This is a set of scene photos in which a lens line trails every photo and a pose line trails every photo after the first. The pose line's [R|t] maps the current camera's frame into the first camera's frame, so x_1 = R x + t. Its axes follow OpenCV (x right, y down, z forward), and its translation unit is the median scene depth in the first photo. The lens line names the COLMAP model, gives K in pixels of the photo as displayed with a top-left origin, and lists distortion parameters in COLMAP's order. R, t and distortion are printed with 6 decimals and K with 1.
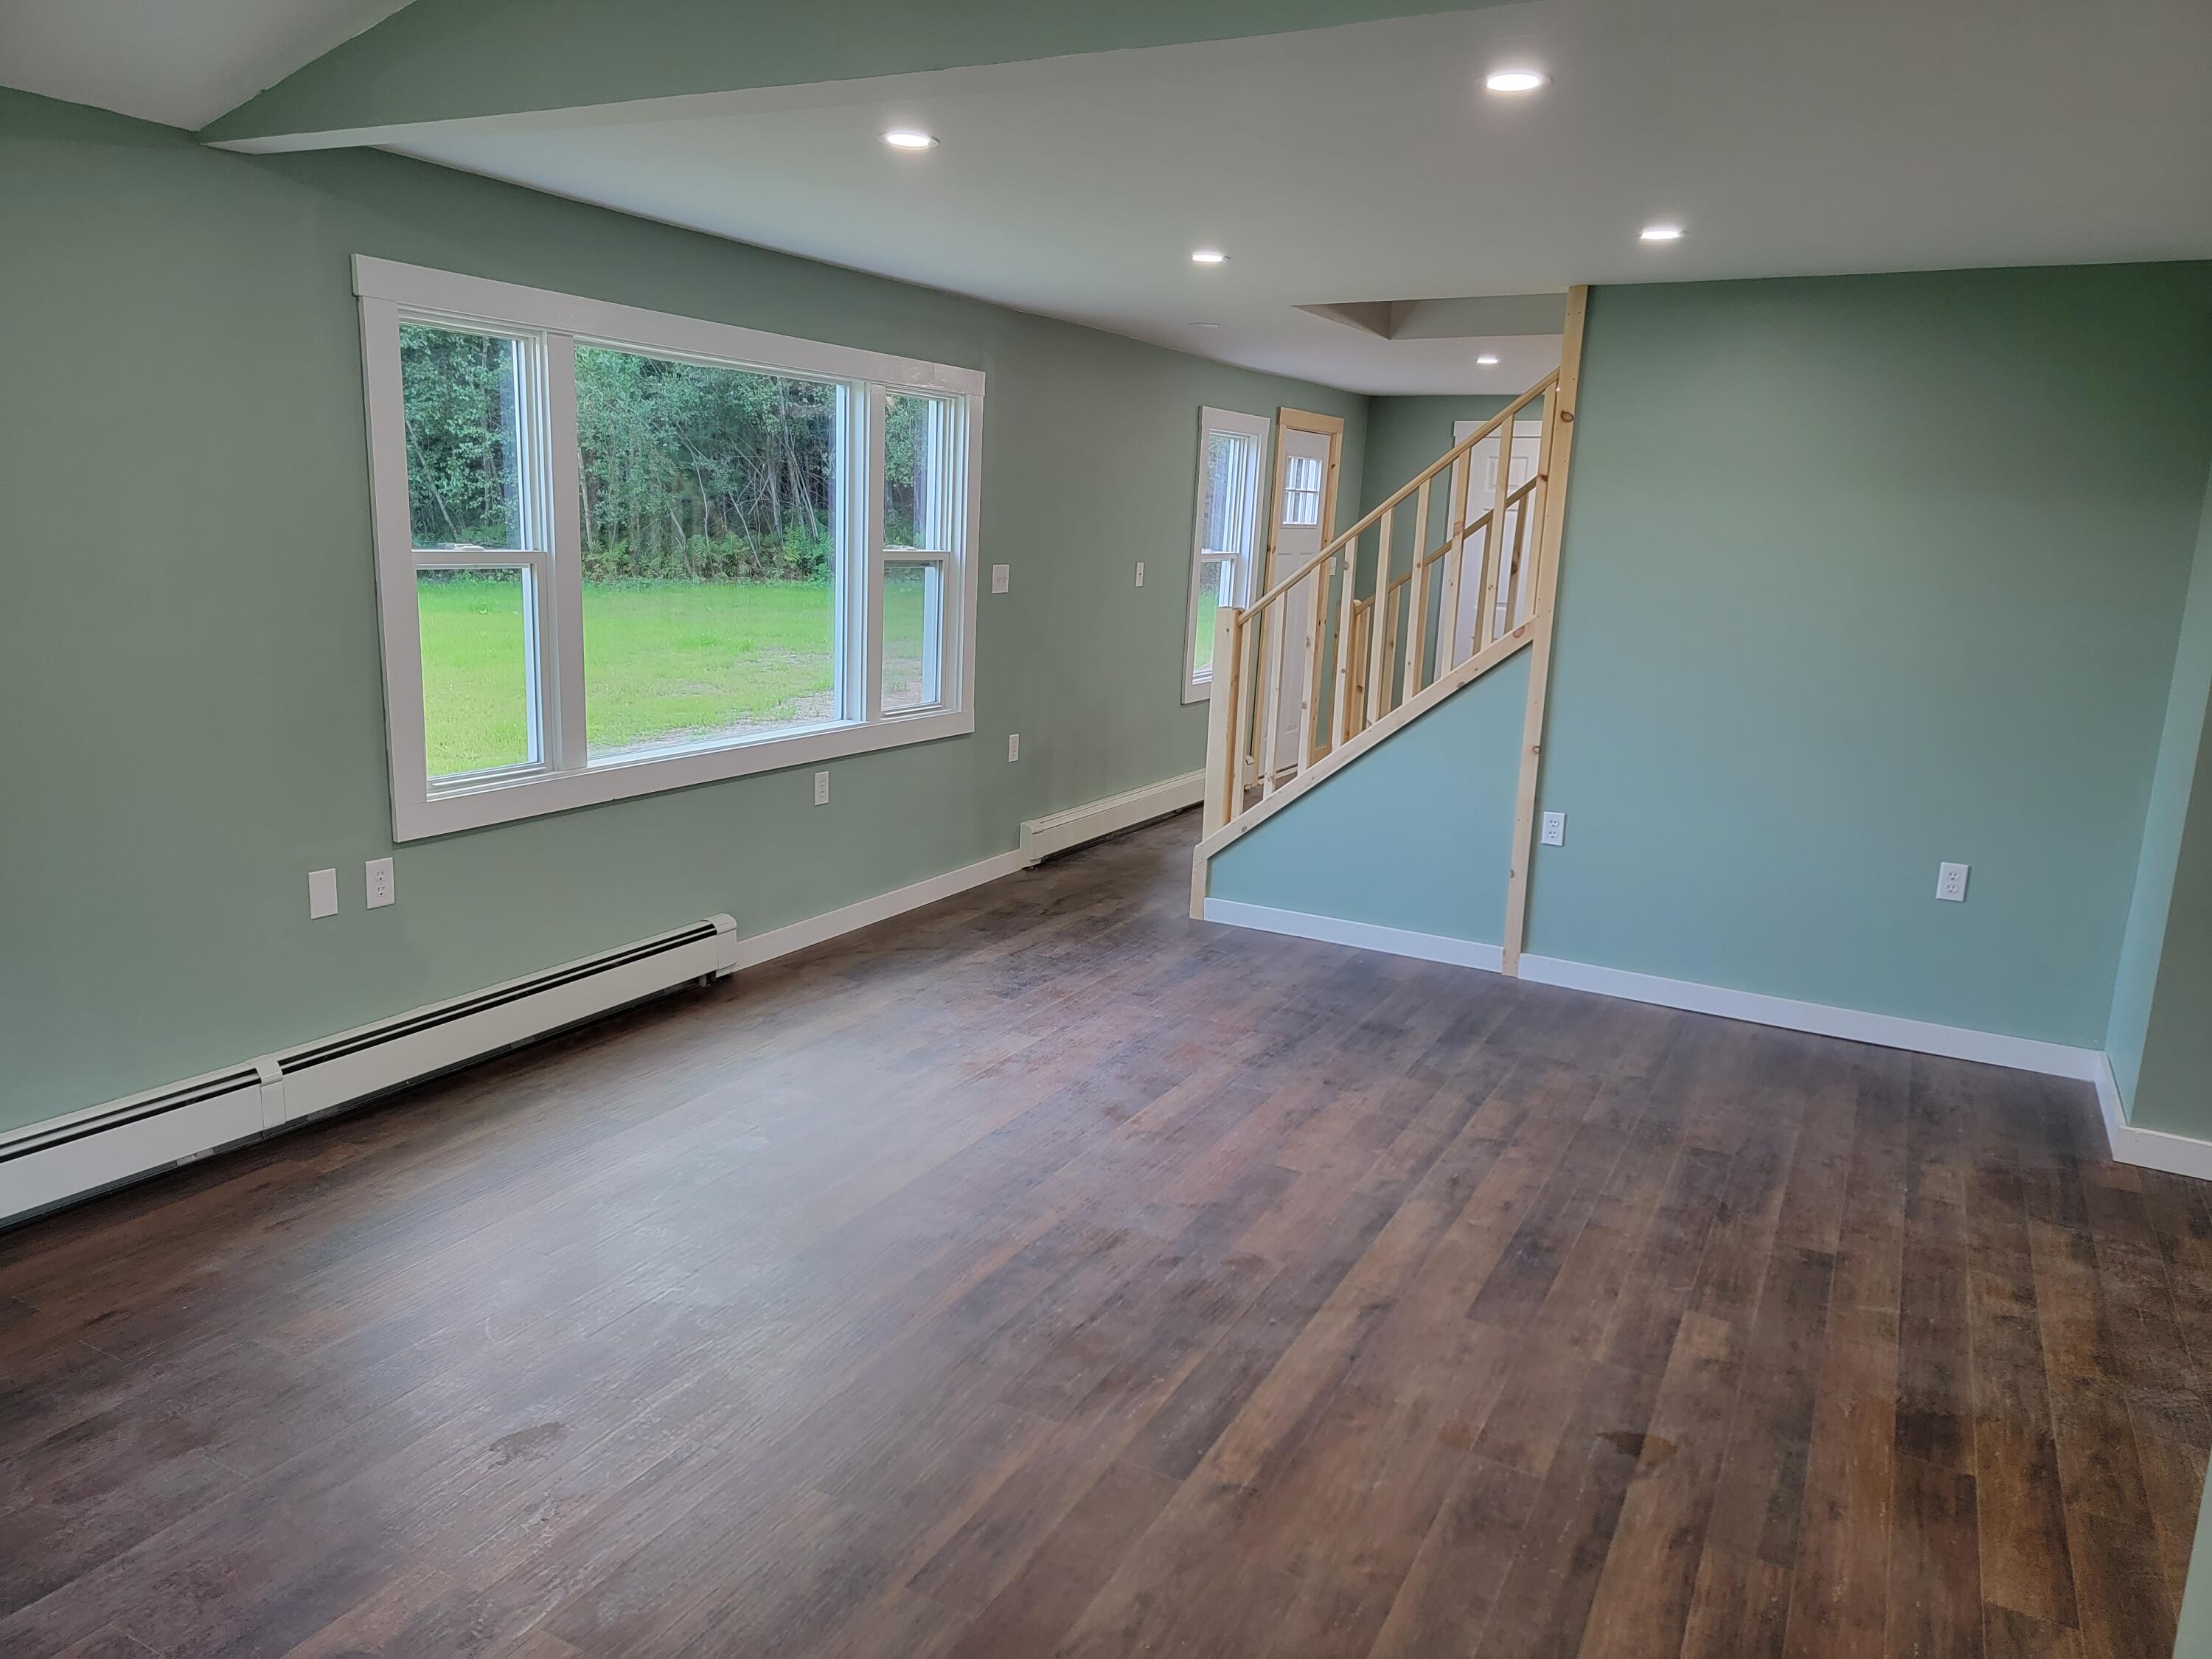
lens RADIAL K [[1517.6, 0, 1106.0], [0, 1517.6, 829.5], [0, 0, 1]] dist [0.094550, -0.074088]
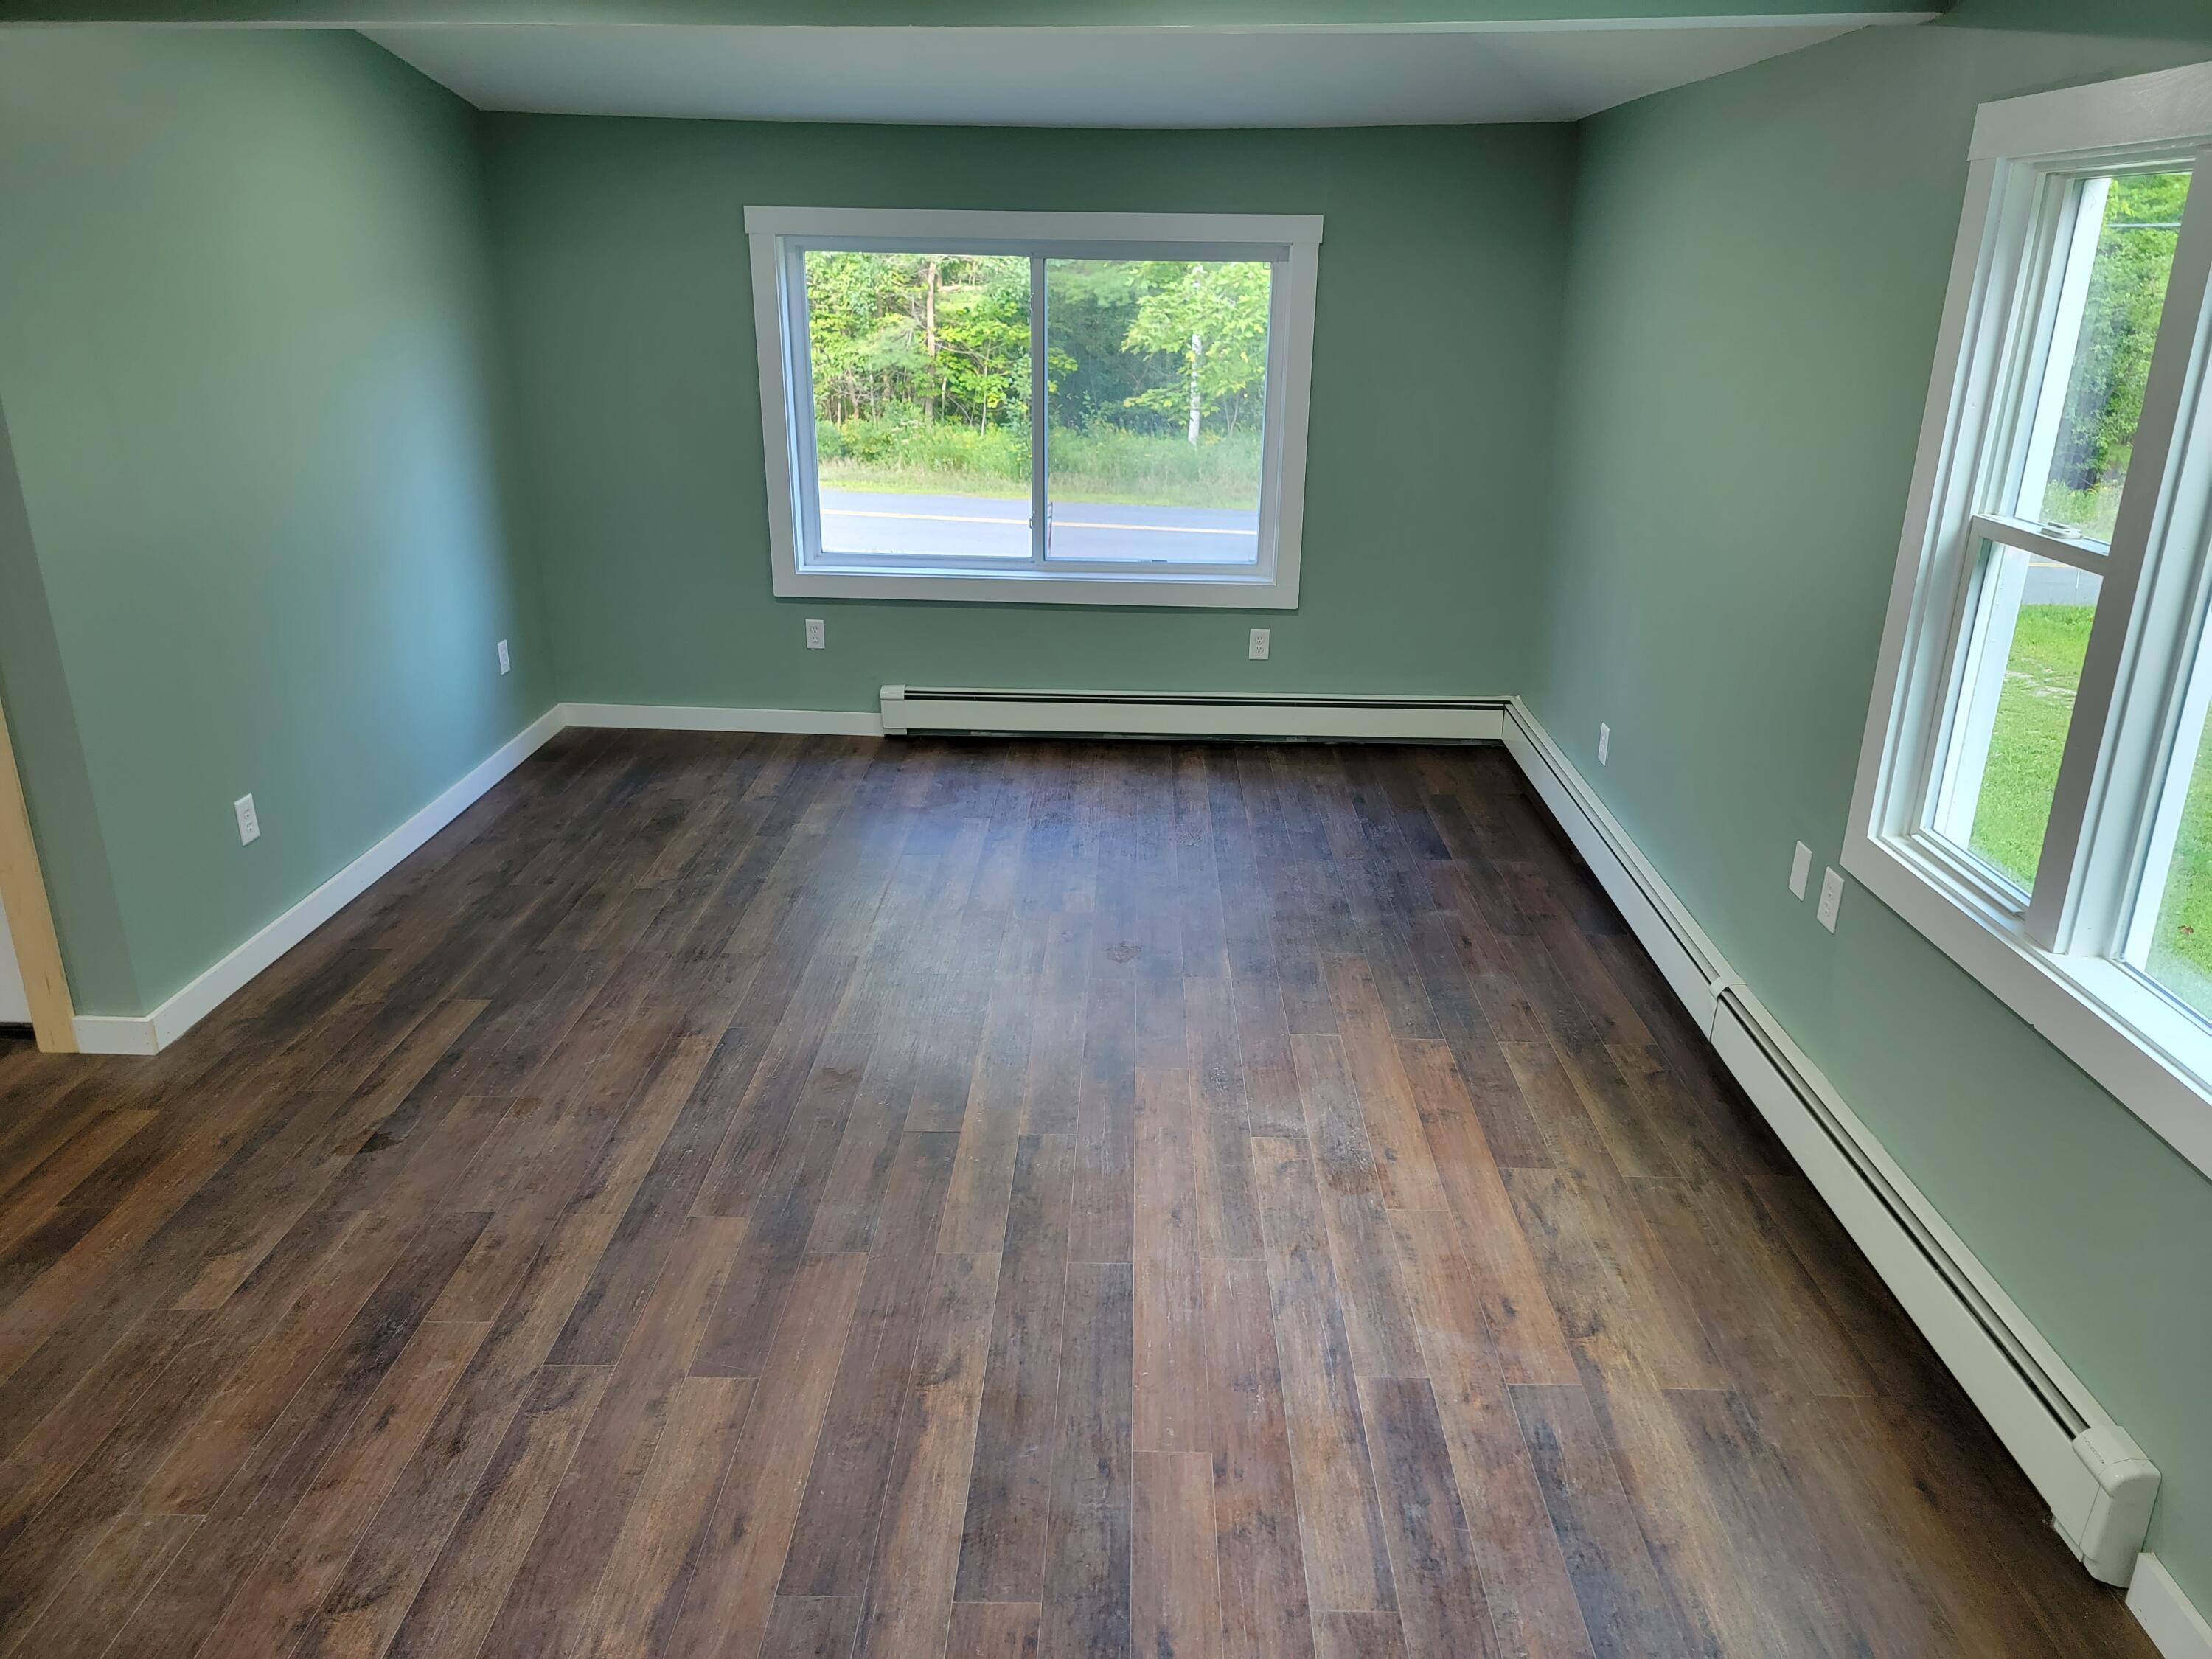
lens RADIAL K [[1517.6, 0, 1106.0], [0, 1517.6, 829.5], [0, 0, 1]] dist [0.094550, -0.074088]
pose [[-0.892529, 0.113137, -0.436567, 0.215267], [-0.134967, 0.856649, 0.497931, -0.331579], [0.430320, 0.503341, -0.749315, 1.338362]]
